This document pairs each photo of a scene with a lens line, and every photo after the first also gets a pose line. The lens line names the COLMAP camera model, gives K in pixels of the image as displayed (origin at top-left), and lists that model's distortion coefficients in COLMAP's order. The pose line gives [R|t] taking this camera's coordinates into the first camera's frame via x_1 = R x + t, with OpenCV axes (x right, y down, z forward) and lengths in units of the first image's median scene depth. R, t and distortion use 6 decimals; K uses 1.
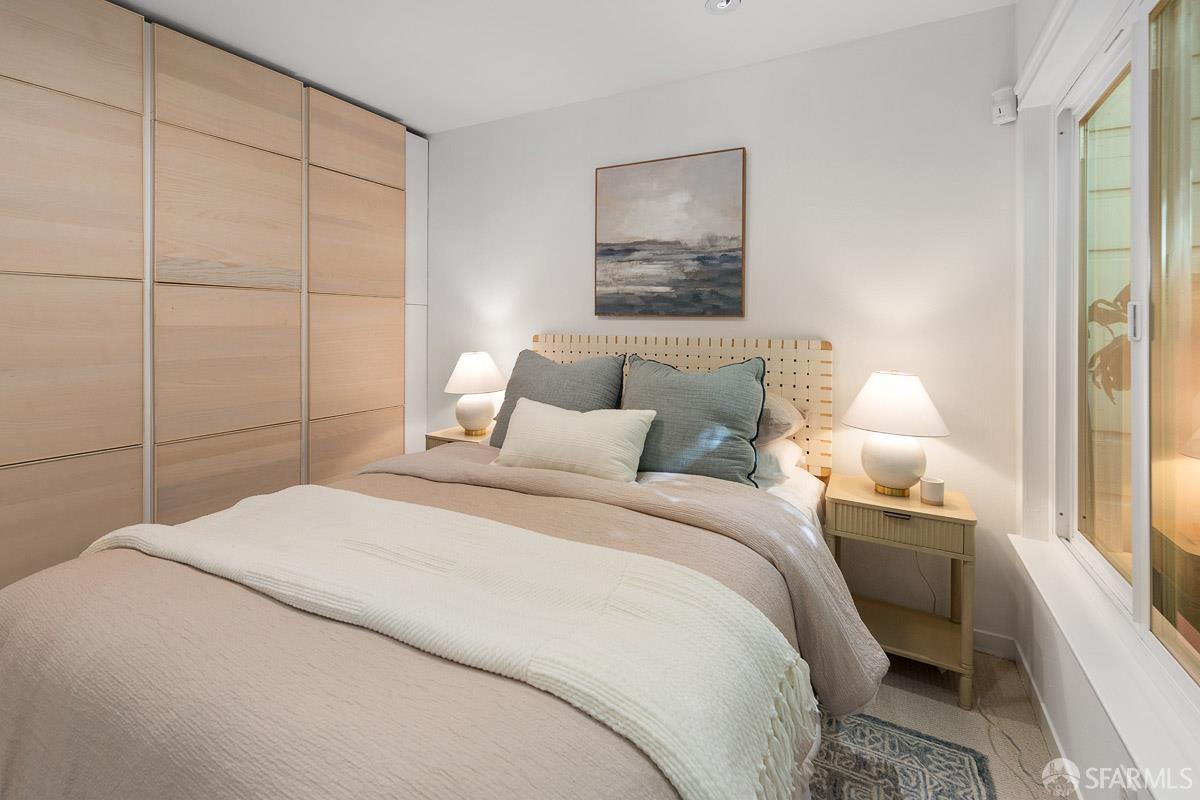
lens RADIAL K [[527.0, 0, 602.7], [0, 527.0, 323.8], [0, 0, 1]] dist [-0.000770, -0.000128]
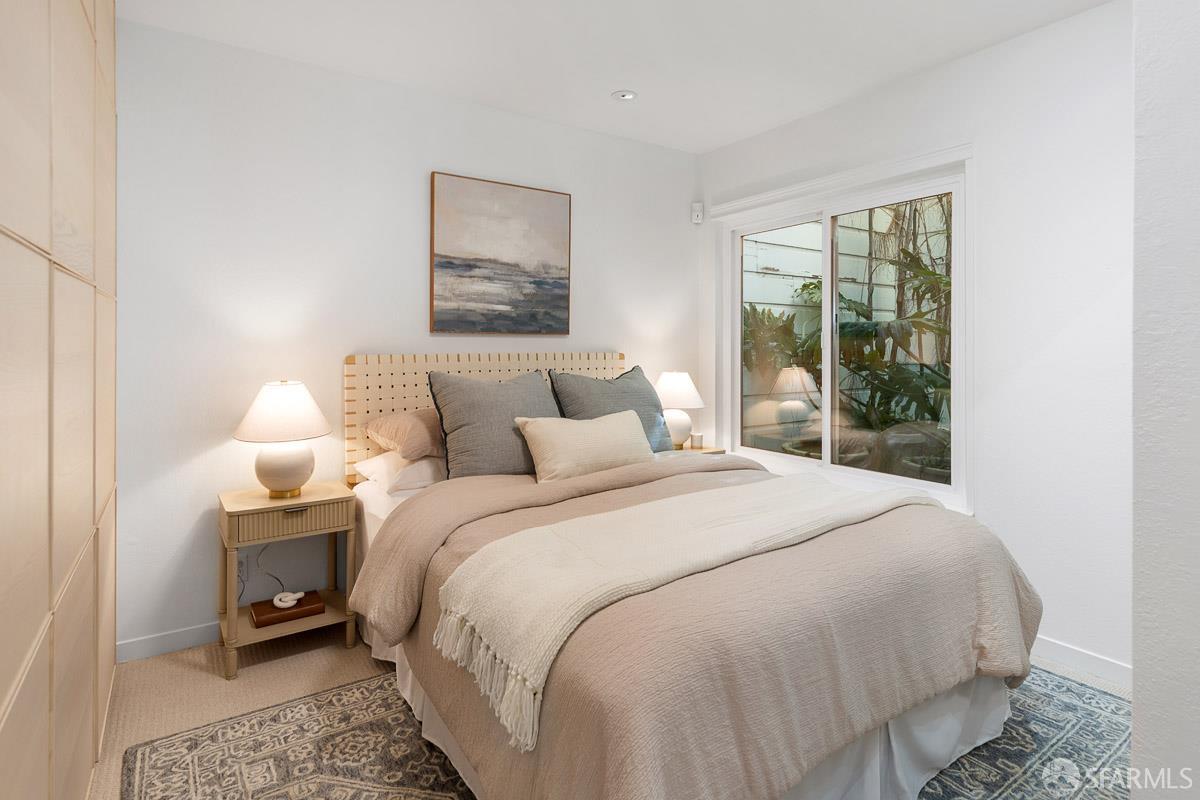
lens RADIAL K [[620.1, 0, 595.7], [0, 620.1, 336.8], [0, 0, 1]] dist [0.003670, 0.000686]
pose [[0.467626, -0.001050, 0.883926, -0.891673], [-0.000333, 0.999999, 0.001364, -0.010023], [-0.883927, -0.000933, 0.467625, 0.263323]]
